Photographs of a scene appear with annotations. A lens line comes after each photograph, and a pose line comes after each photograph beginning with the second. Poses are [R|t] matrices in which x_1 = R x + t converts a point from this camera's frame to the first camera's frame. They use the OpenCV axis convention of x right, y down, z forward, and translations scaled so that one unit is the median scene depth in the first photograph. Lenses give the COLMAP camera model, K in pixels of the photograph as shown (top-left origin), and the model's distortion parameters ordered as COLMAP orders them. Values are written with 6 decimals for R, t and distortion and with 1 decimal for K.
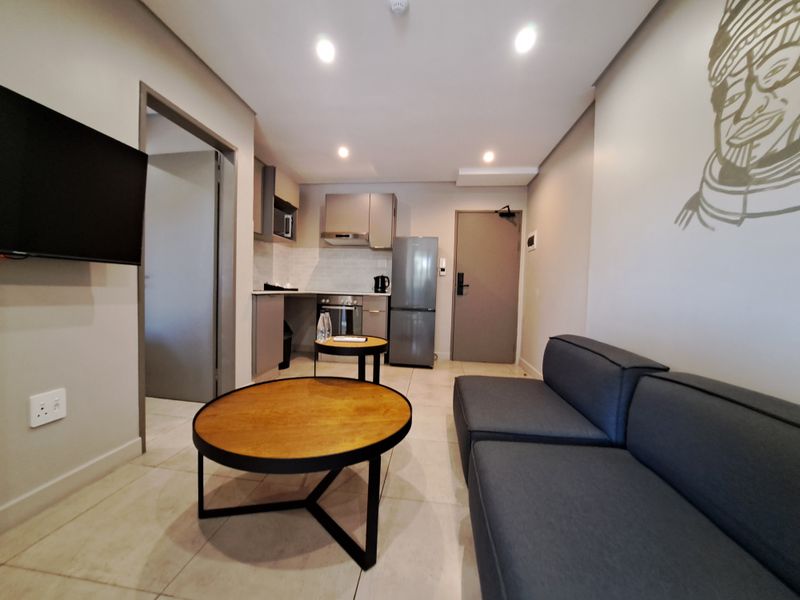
lens RADIAL K [[321.0, 0, 396.3], [0, 321.0, 299.9], [0, 0, 1]] dist [-0.001546, -0.000233]
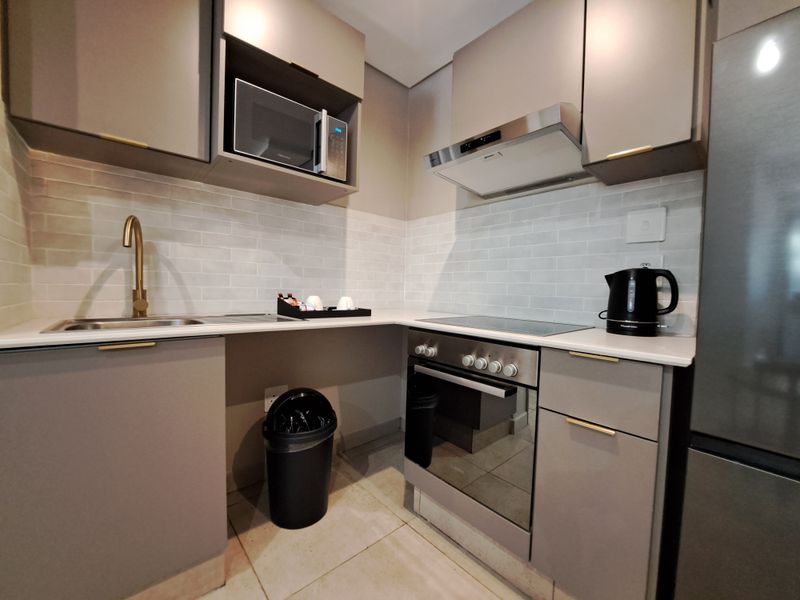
lens RADIAL K [[321.0, 0, 396.3], [0, 321.0, 299.9], [0, 0, 1]] dist [-0.001546, -0.000233]
pose [[0.746193, 0.013062, -0.665601, -0.019693], [-0.025672, 0.999628, -0.009163, -0.042034], [0.665234, 0.023925, 0.746251, 0.677274]]
